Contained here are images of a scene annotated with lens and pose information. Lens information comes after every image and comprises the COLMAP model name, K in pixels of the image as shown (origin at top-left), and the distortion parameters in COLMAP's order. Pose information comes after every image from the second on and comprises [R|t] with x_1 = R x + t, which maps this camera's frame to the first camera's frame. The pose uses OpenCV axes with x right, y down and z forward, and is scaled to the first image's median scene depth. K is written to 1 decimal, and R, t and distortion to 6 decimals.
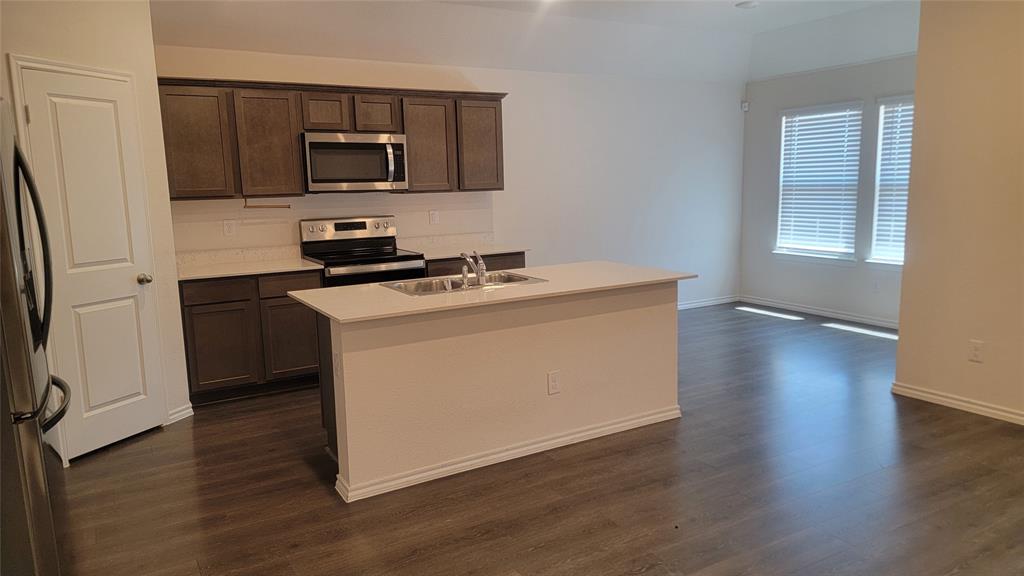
lens RADIAL K [[707.0, 0, 516.2], [0, 707.0, 284.3], [0, 0, 1]] dist [0.094331, -0.076469]
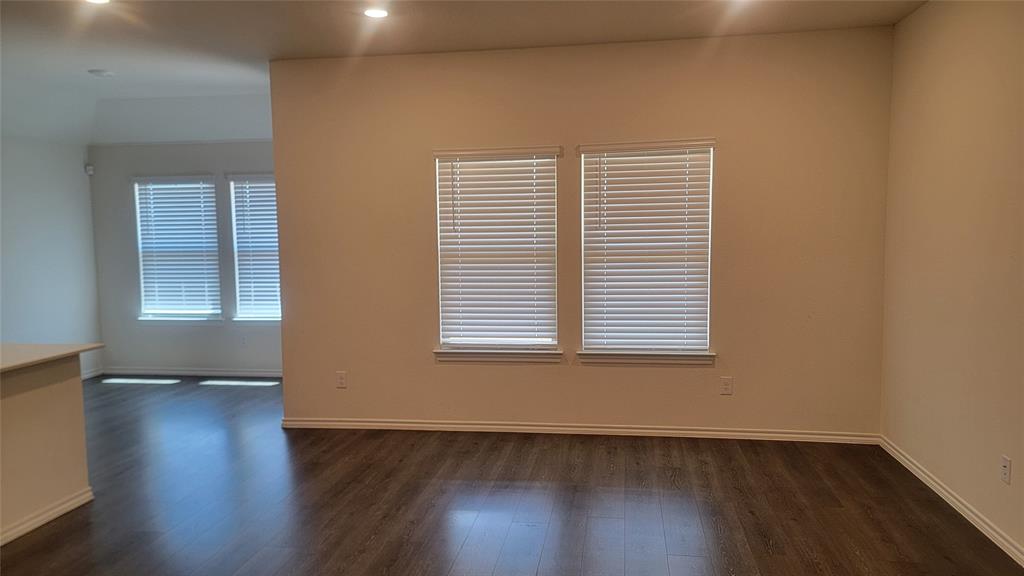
lens RADIAL K [[707.0, 0, 516.2], [0, 707.0, 284.3], [0, 0, 1]] dist [0.094331, -0.076469]
pose [[0.637024, -0.046174, 0.769460, -0.110270], [0.115092, 0.992713, -0.035712, 0.004129], [-0.762204, 0.111308, 0.637696, -0.048446]]
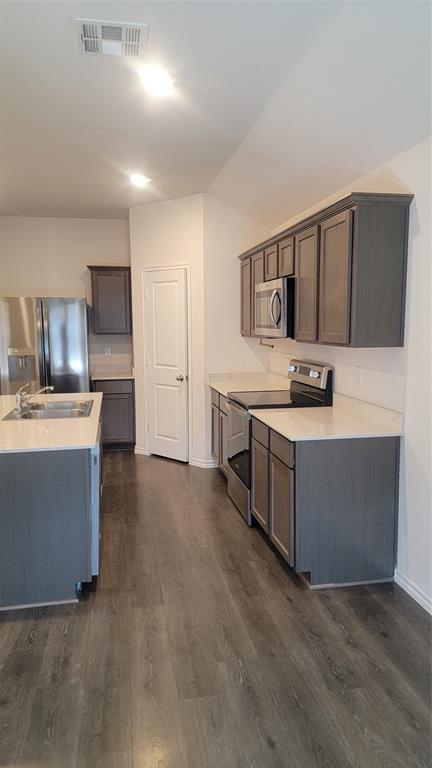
lens RADIAL K [[532.9, 0, 209.5], [0, 532.9, 390.9], [0, 0, 1]] dist [0.095001, -0.084383]
pose [[-0.354850, 0.146628, -0.923353, 0.539991], [-0.123290, 0.971661, 0.201680, -0.197174], [0.926758, 0.185406, -0.326717, 1.169699]]
